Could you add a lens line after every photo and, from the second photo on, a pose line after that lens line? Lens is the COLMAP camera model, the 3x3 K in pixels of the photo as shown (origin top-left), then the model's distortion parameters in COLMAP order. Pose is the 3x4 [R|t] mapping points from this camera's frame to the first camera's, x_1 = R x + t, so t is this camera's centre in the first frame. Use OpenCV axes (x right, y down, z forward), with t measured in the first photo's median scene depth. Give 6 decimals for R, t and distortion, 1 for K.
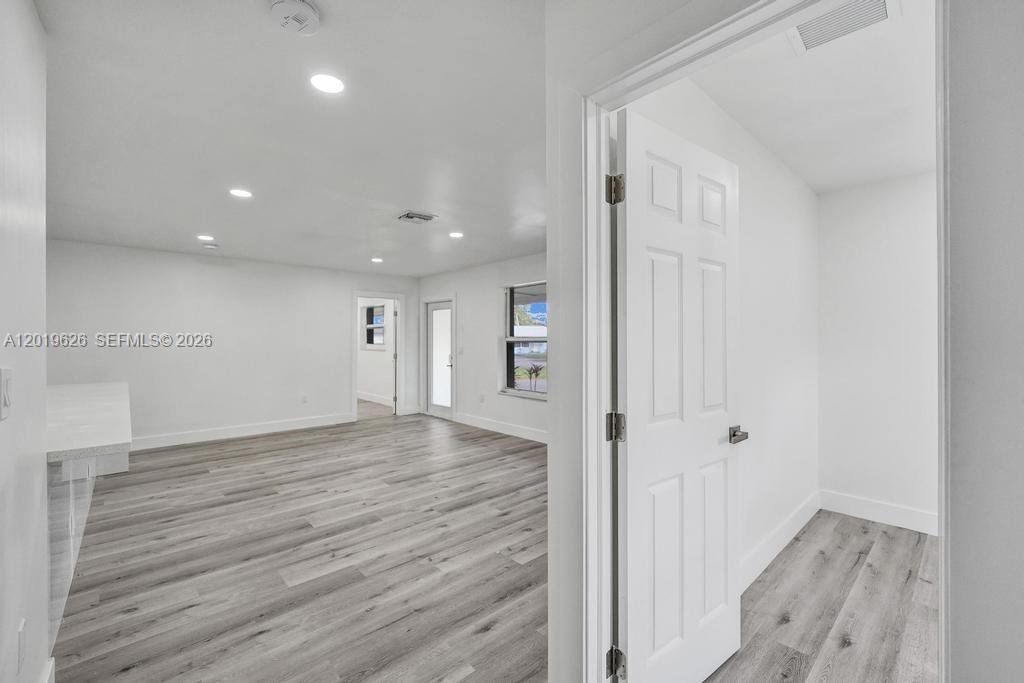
lens RADIAL K [[439.7, 0, 508.0], [0, 439.7, 340.0], [0, 0, 1]] dist [-0.005305, -0.000333]
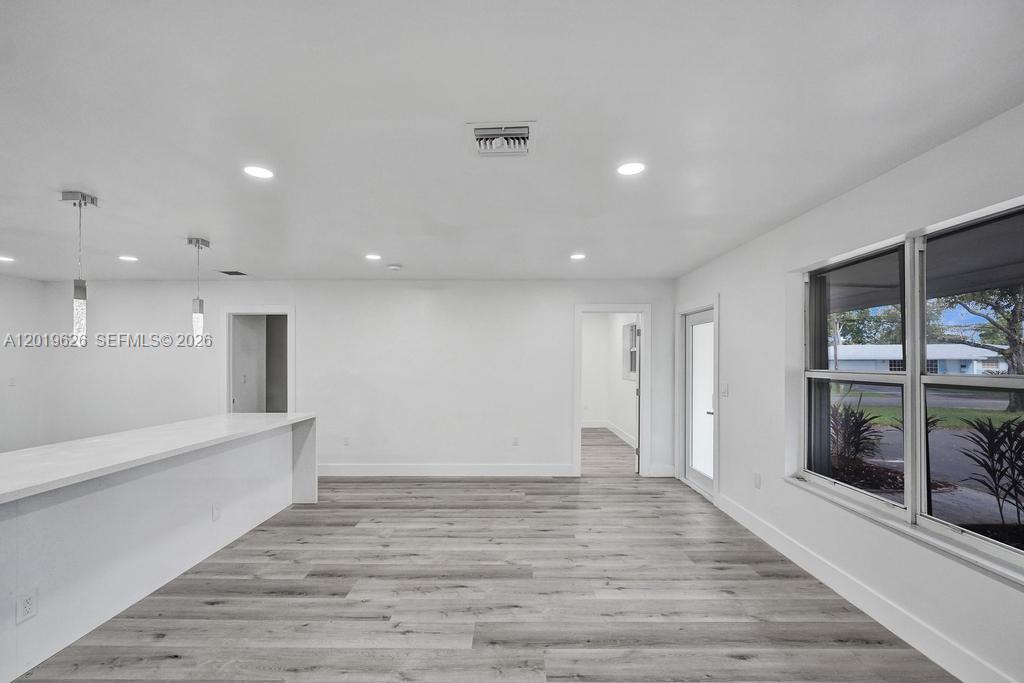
lens RADIAL K [[439.7, 0, 506.7], [0, 439.7, 359.2], [0, 0, 1]] dist [-0.005305, -0.000333]
pose [[0.733291, 0.001070, -0.679914, 0.109168], [-0.002054, 0.999998, -0.000641, -0.023419], [0.679912, 0.001866, 0.733291, 0.504227]]
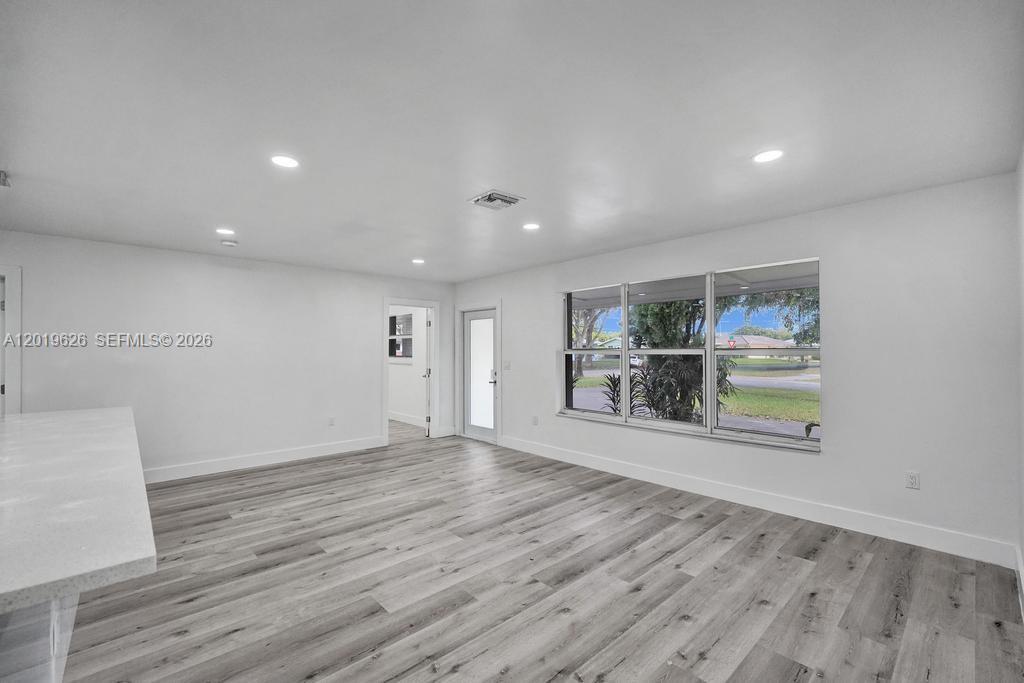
lens RADIAL K [[439.7, 0, 502.7], [0, 439.7, 347.2], [0, 0, 1]] dist [-0.005305, -0.000333]
pose [[0.999995, -0.000610, -0.003218, -0.156957], [0.000580, 0.999957, -0.009239, -0.005264], [0.003223, 0.009237, 0.999952, 0.167014]]
